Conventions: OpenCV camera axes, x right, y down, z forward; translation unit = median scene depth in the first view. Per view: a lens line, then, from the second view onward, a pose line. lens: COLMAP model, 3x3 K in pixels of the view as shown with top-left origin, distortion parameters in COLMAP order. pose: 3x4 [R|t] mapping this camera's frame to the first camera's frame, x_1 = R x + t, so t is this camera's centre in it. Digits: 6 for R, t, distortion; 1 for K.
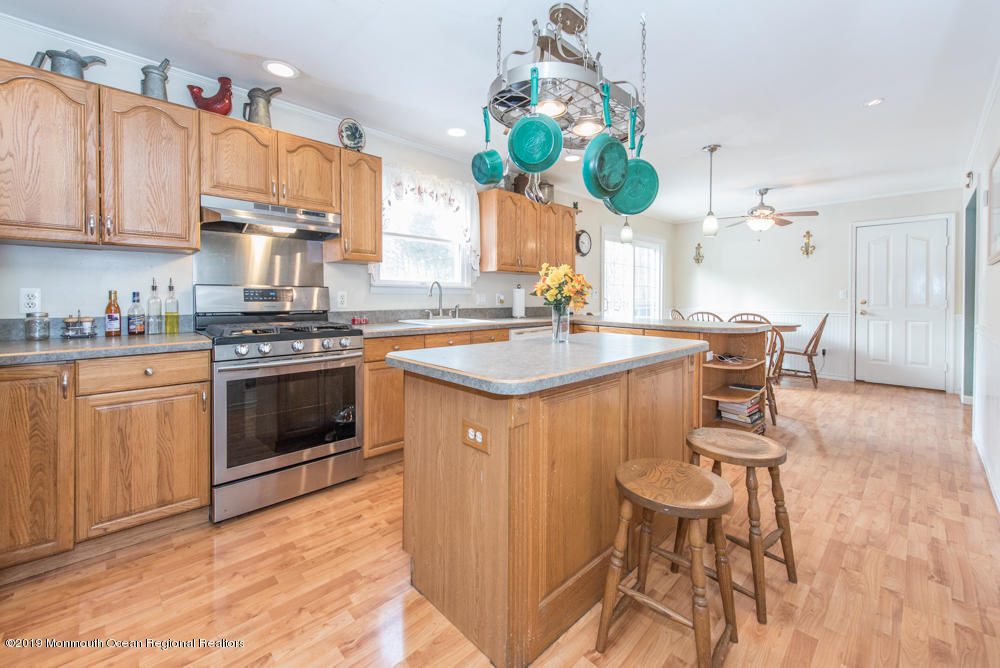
lens RADIAL K [[396.0, 0, 497.5], [0, 396.0, 296.8], [0, 0, 1]] dist [0.013884, 0.000014]
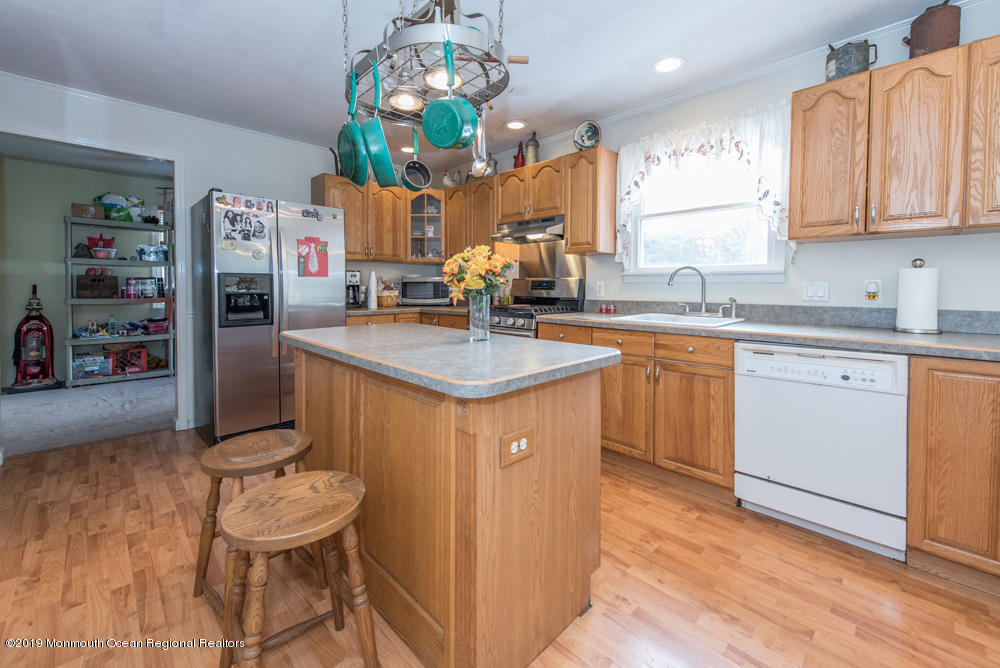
lens RADIAL K [[408.3, 0, 499.9], [0, 408.3, 296.3], [0, 0, 1]] dist [0.004301, -0.000311]
pose [[0.030362, 0.019334, -0.999352, 0.991138], [-0.008054, 0.999785, 0.019098, 0.010693], [0.999507, 0.007469, 0.030511, 0.979902]]
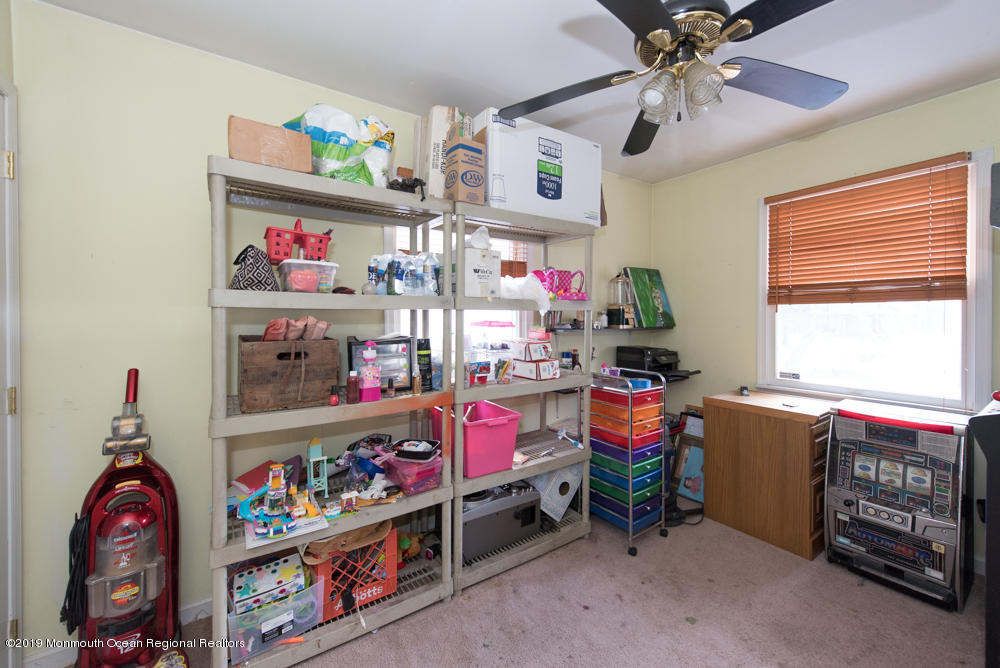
lens RADIAL K [[399.1, 0, 508.6], [0, 399.1, 324.7], [0, 0, 1]] dist [-0.001407, -0.000204]
pose [[-0.125087, 0.009056, -0.992104, -0.581997], [-0.003836, 0.999946, 0.009611, -0.077086], [0.992138, 0.005008, -0.125045, -0.607577]]
